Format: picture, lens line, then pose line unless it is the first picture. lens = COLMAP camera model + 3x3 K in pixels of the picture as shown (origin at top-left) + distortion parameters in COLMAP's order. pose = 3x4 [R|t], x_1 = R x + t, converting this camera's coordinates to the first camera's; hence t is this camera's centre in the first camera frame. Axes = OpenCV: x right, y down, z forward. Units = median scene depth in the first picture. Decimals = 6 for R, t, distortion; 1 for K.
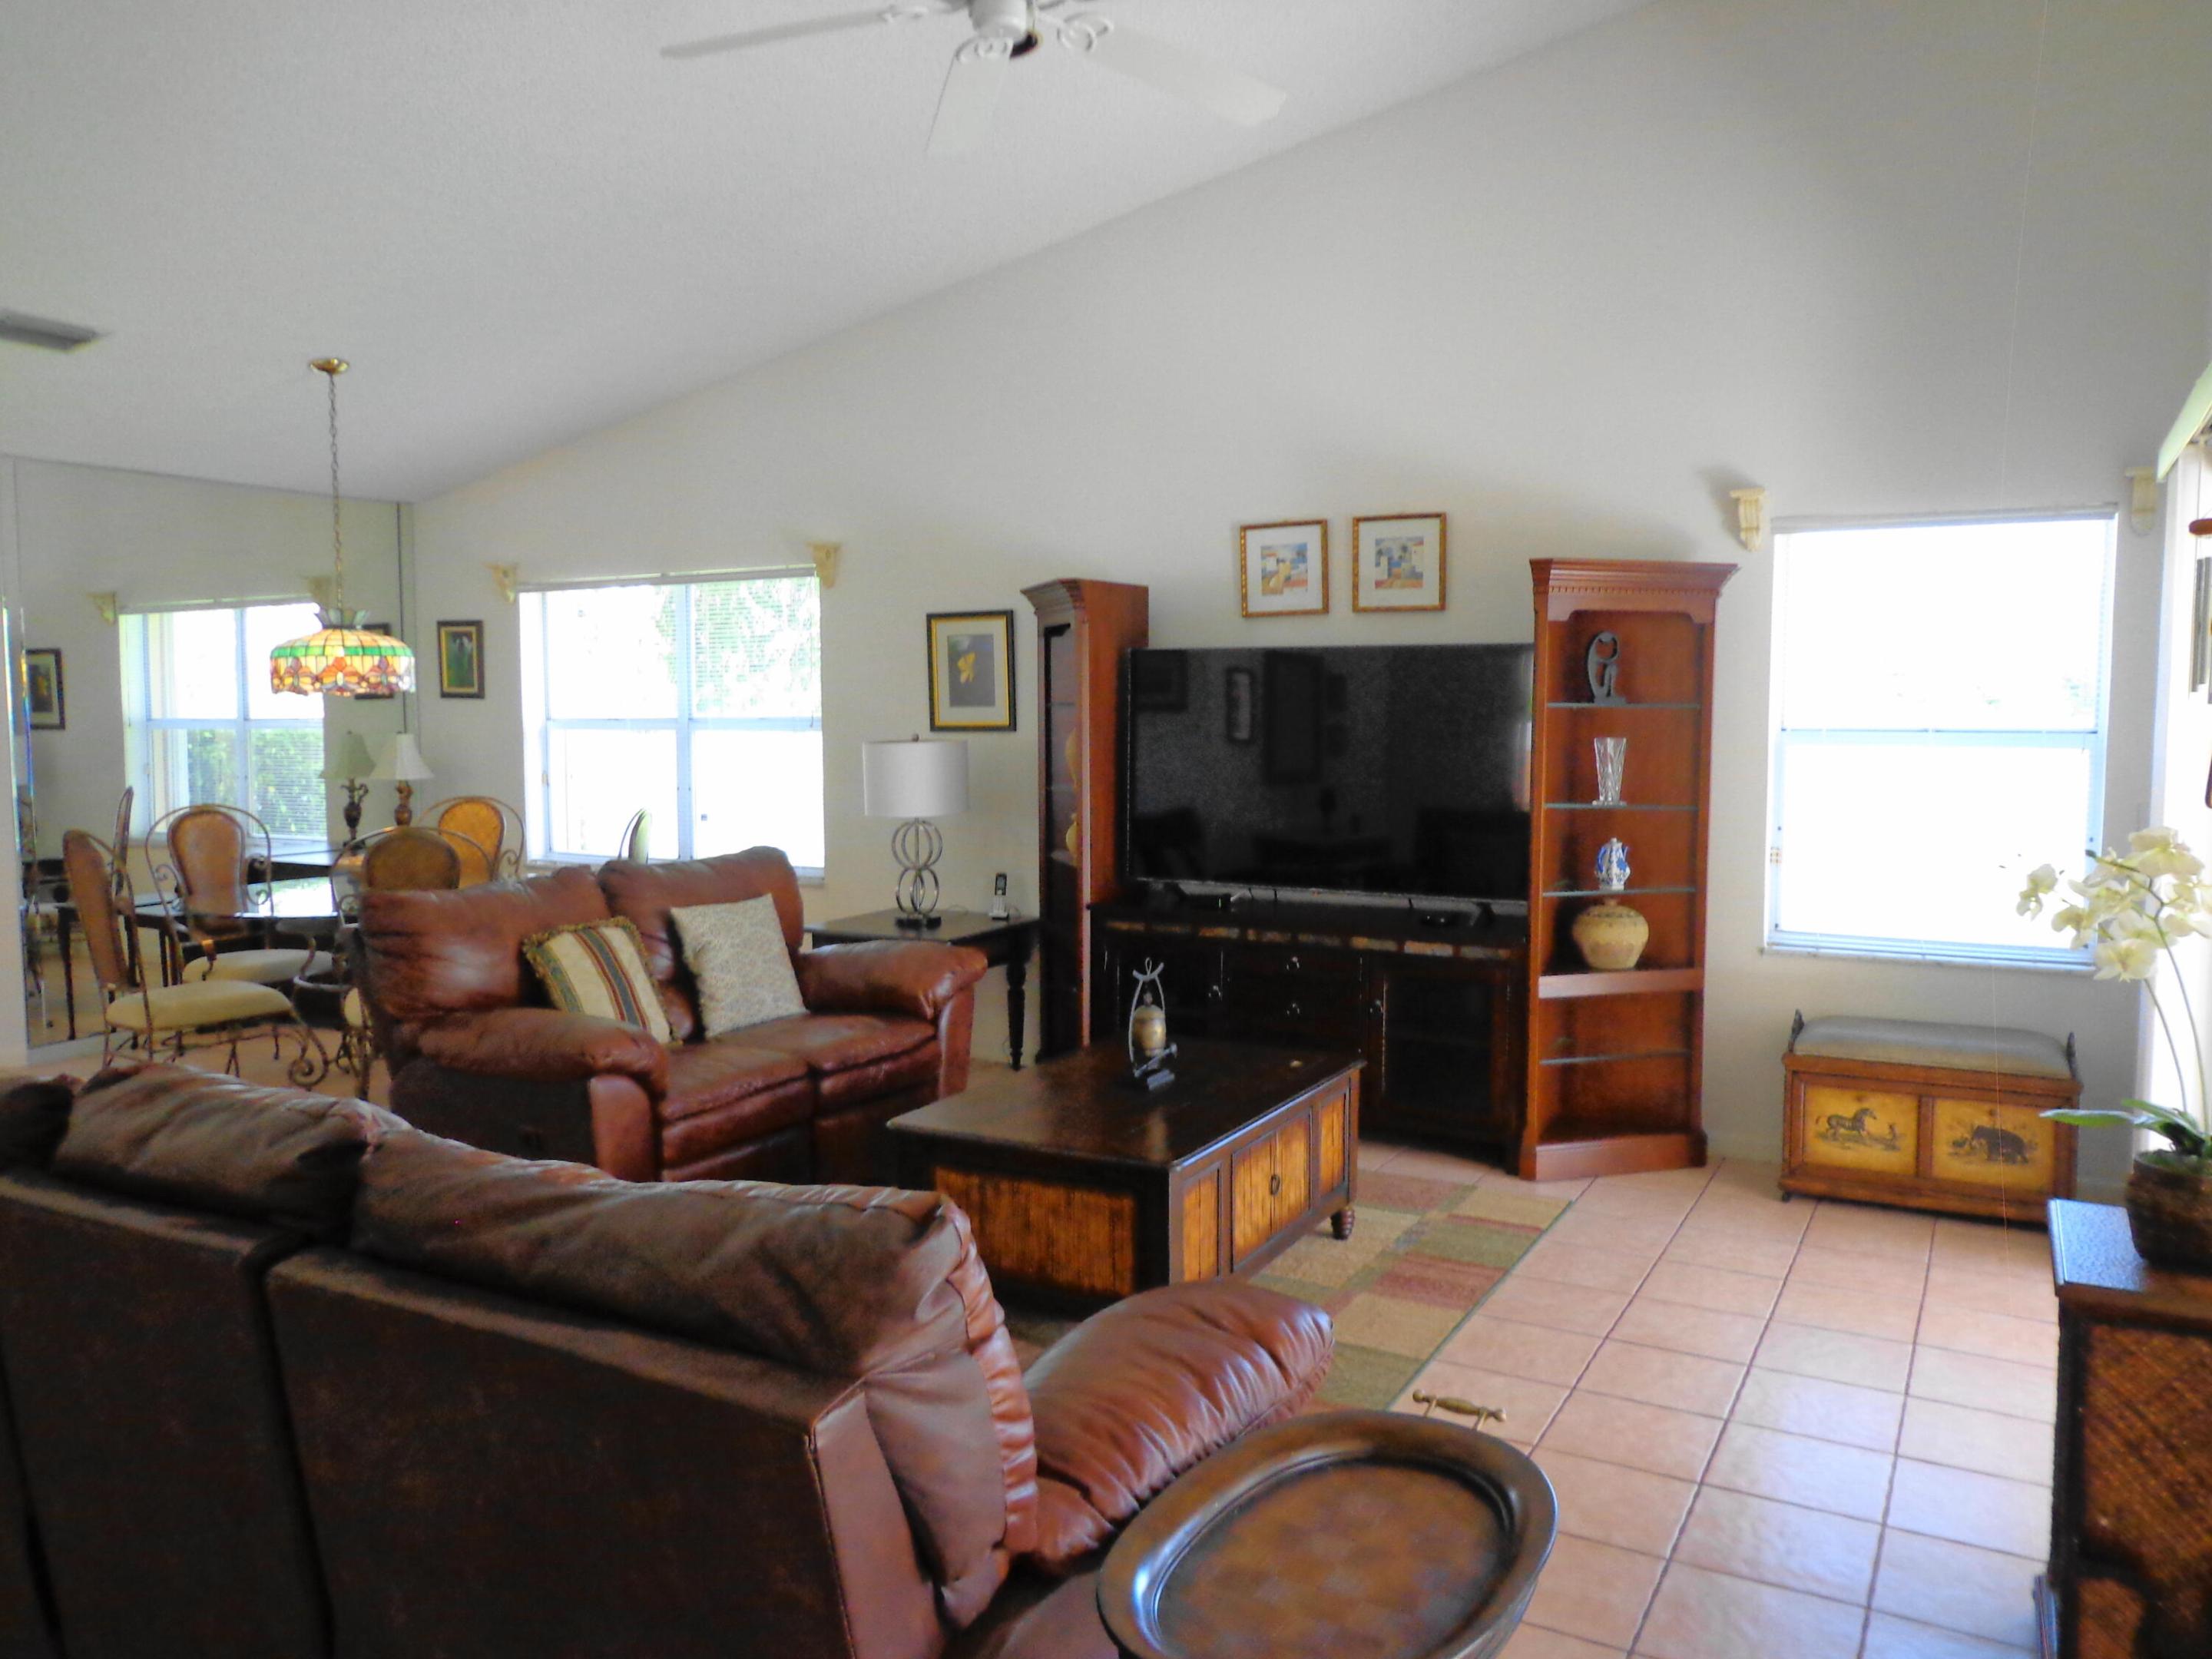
lens RADIAL K [[1623.0, 0, 1109.6], [0, 1623.0, 827.7], [0, 0, 1]] dist [0.005020, -0.006551]
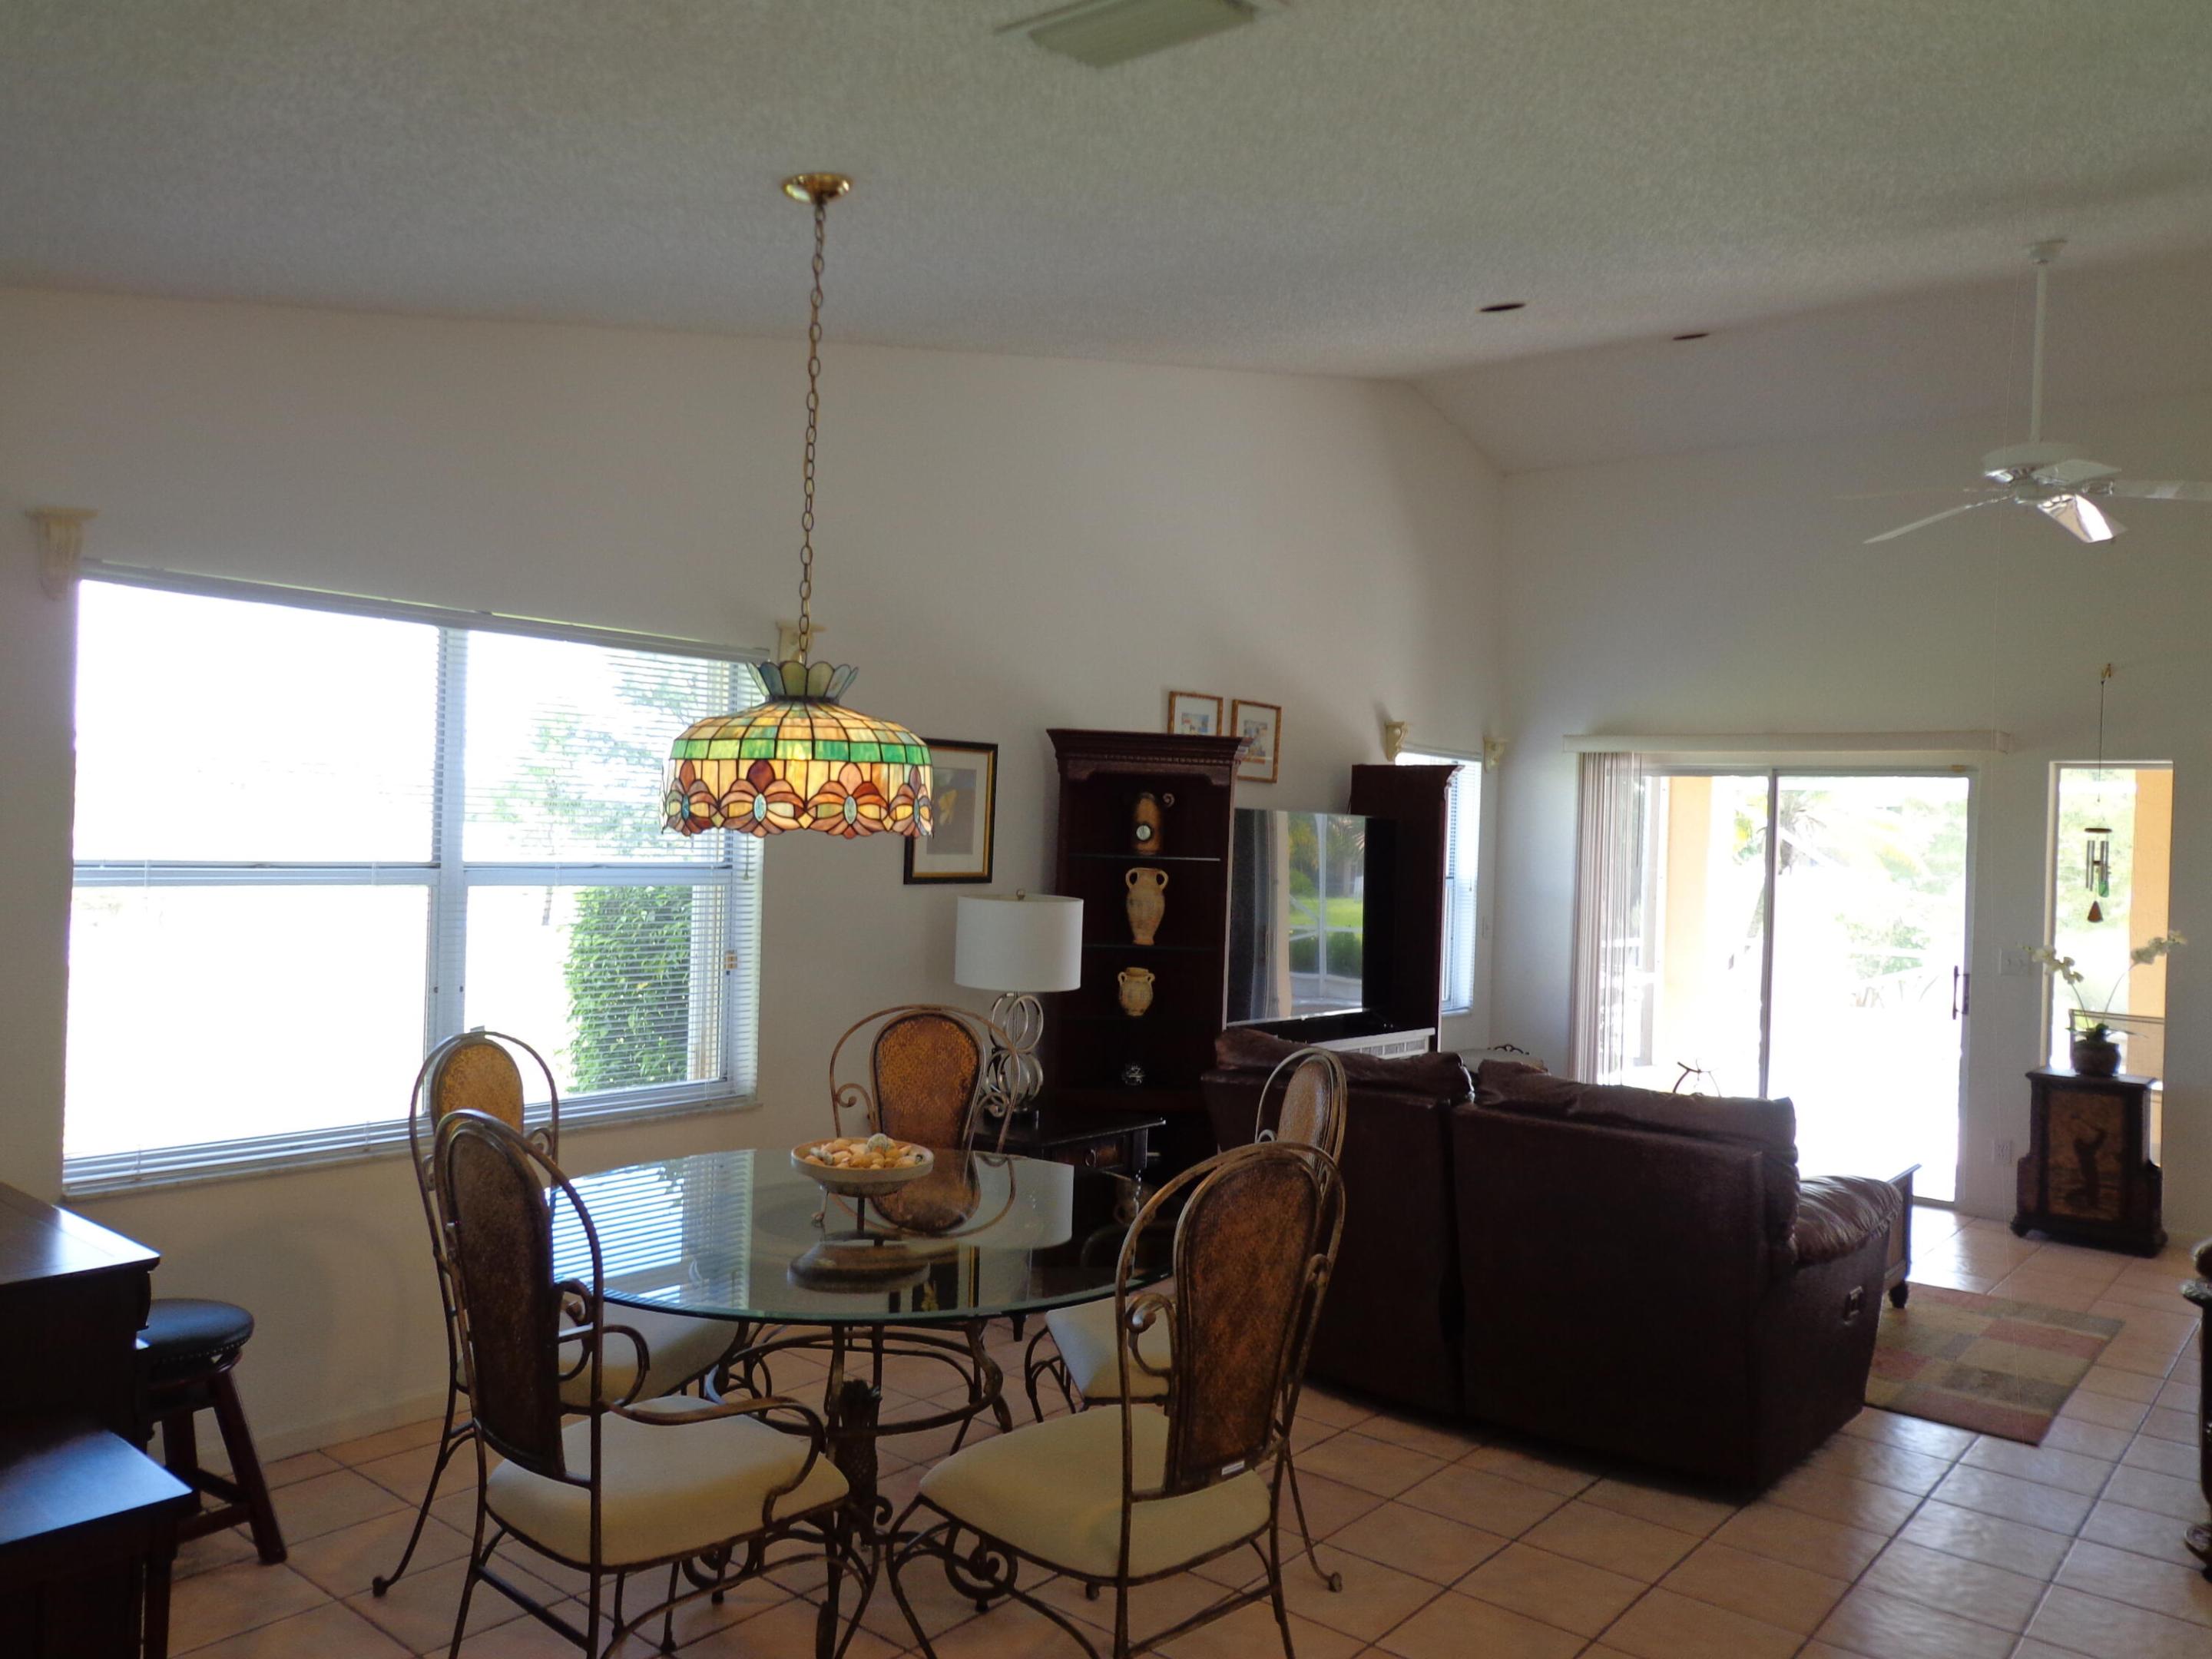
lens RADIAL K [[1623.0, 0, 1106.9], [0, 1623.0, 833.0], [0, 0, 1]] dist [0.005020, -0.006551]
pose [[0.182739, 0.011599, 0.983093, -0.889431], [0.038523, 0.999078, -0.018948, -0.067391], [-0.982406, 0.041335, 0.182124, 0.777975]]
